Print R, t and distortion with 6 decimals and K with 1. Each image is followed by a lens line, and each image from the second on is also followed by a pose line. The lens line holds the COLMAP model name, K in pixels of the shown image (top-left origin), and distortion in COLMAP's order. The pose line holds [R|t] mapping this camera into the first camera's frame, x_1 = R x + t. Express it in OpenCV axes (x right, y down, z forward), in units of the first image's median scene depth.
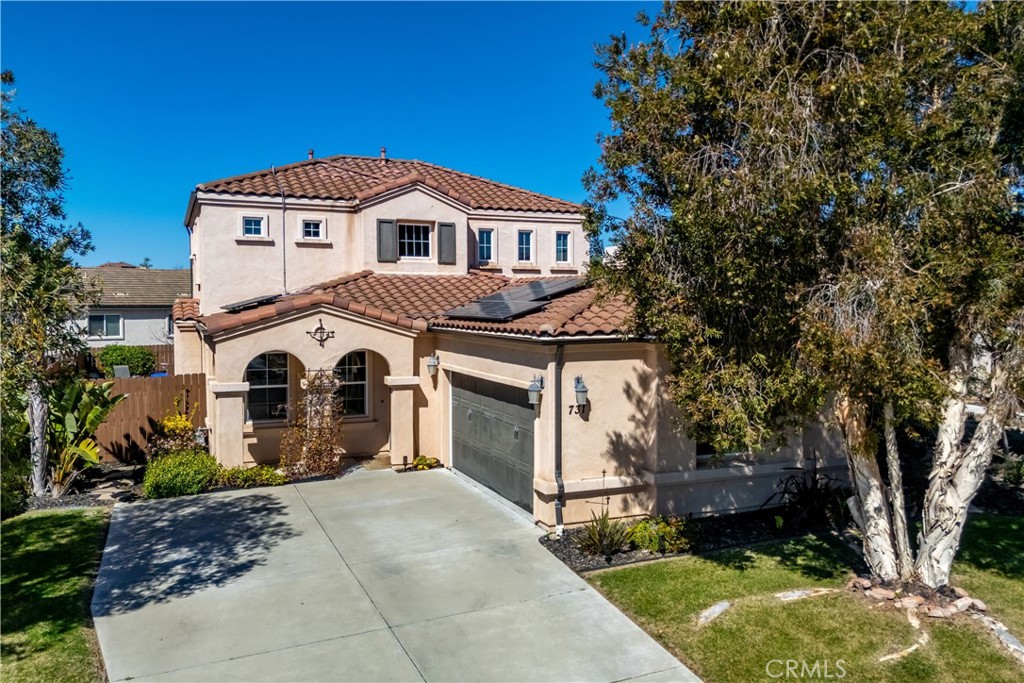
lens RADIAL K [[820.7, 0, 560.0], [0, 820.7, 337.8], [0, 0, 1]] dist [0.063490, -0.076271]
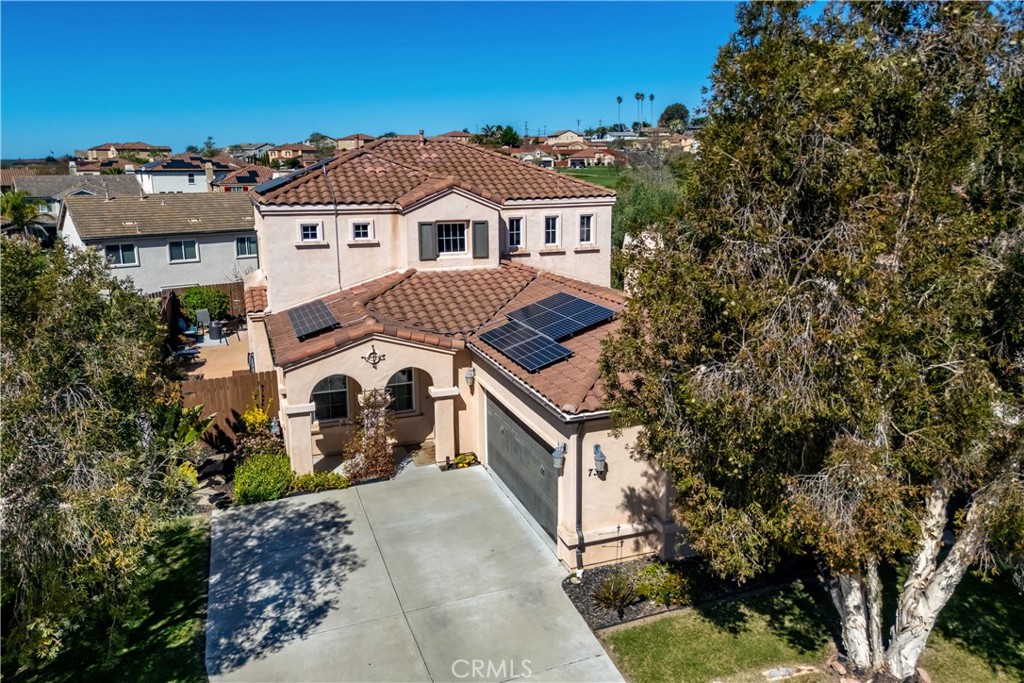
lens RADIAL K [[753.4, 0, 523.9], [0, 753.4, 314.2], [0, 0, 1]] dist [0.062760, -0.074925]
pose [[0.996886, 0.009765, -0.078249, 0.001192], [0.002436, 0.988015, 0.154337, -0.286113], [0.078818, -0.154047, 0.984915, -0.014267]]
